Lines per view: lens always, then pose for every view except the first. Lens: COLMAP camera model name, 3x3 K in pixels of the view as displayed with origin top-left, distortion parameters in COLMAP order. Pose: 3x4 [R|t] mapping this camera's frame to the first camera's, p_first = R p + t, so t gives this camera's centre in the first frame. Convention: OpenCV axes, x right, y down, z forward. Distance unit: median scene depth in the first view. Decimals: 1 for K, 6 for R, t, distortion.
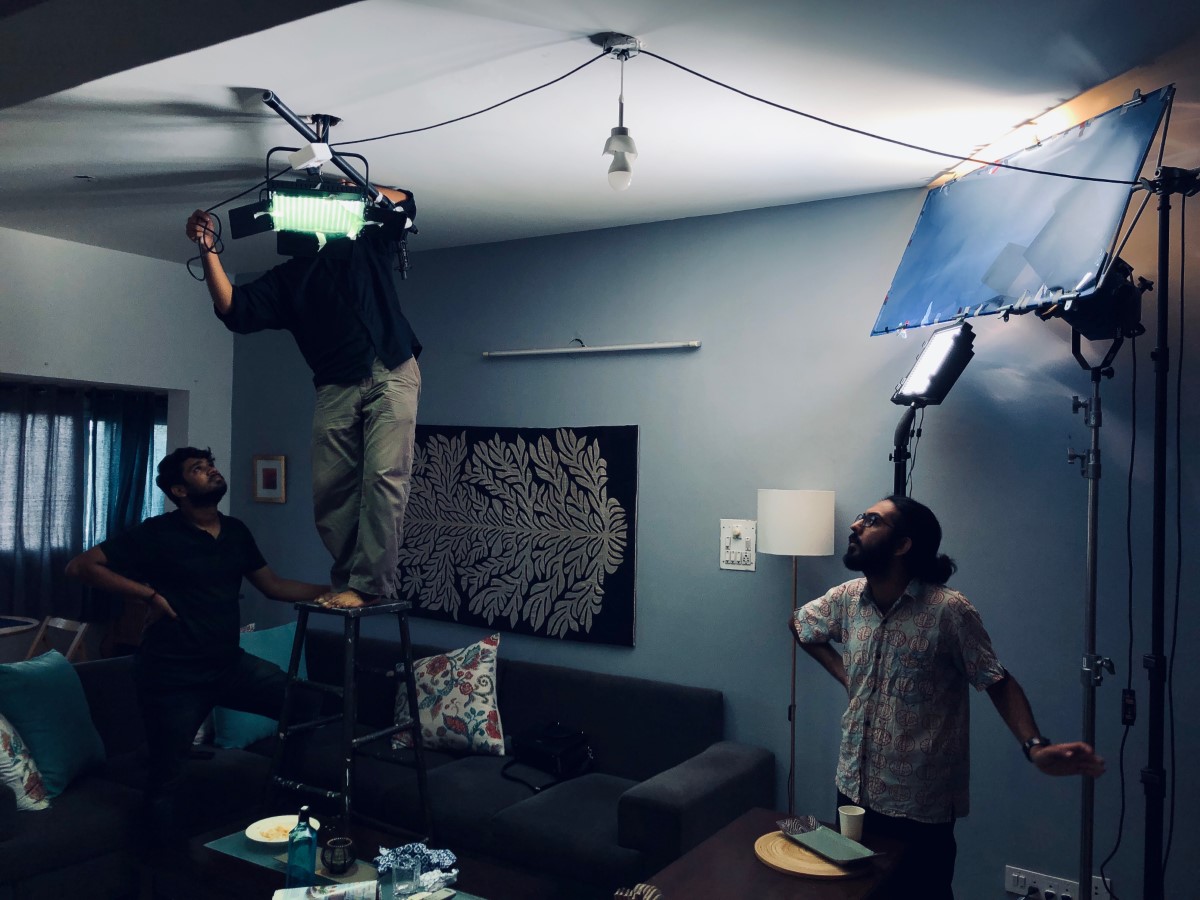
lens RADIAL K [[992.1, 0, 600.0], [0, 992.1, 450.0], [0, 0, 1]] dist [0.000827, -0.000023]
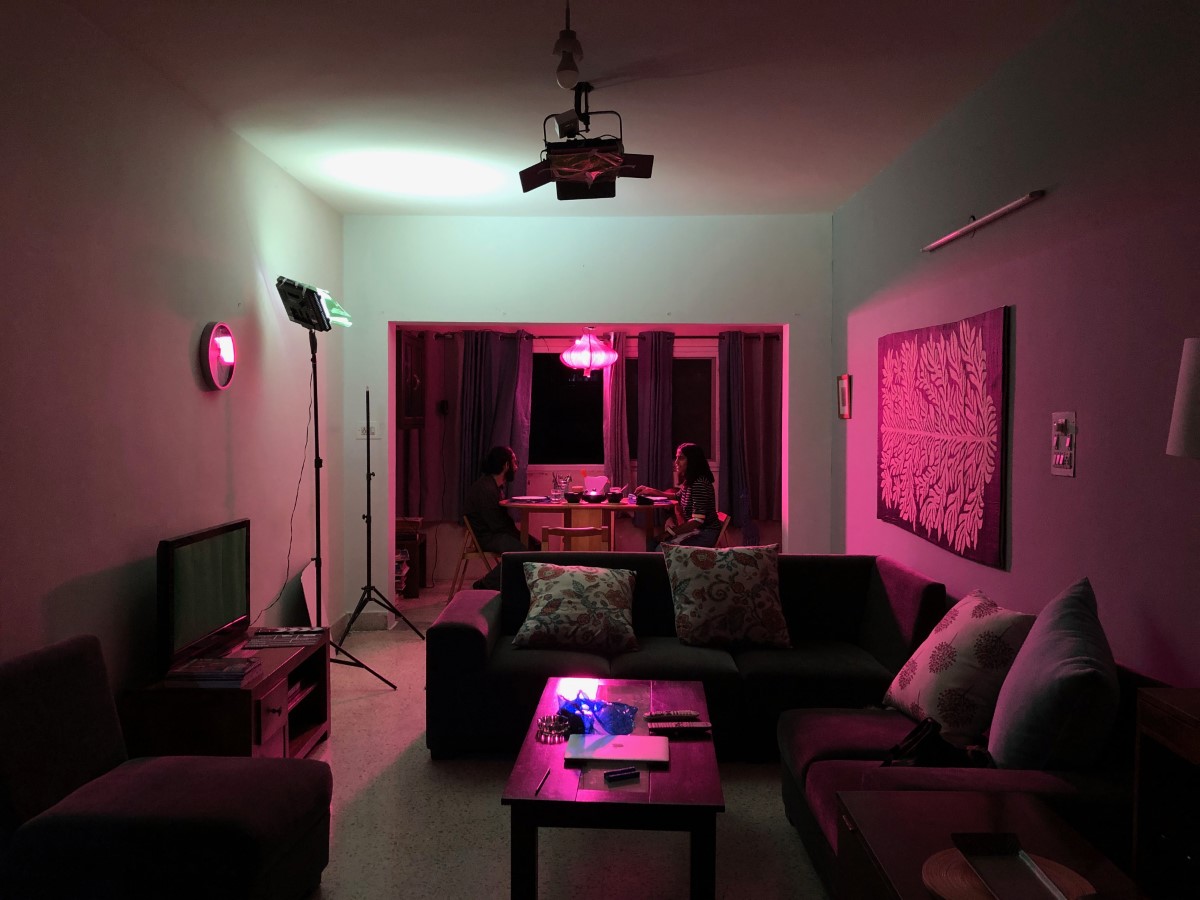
lens RADIAL K [[992.1, 0, 600.0], [0, 992.1, 450.0], [0, 0, 1]] dist [0.000827, -0.000023]
pose [[0.519902, 0.010616, -0.854160, 0.545322], [0.029123, 0.999121, 0.030144, 0.056636], [0.853729, -0.040548, 0.519136, 0.250340]]
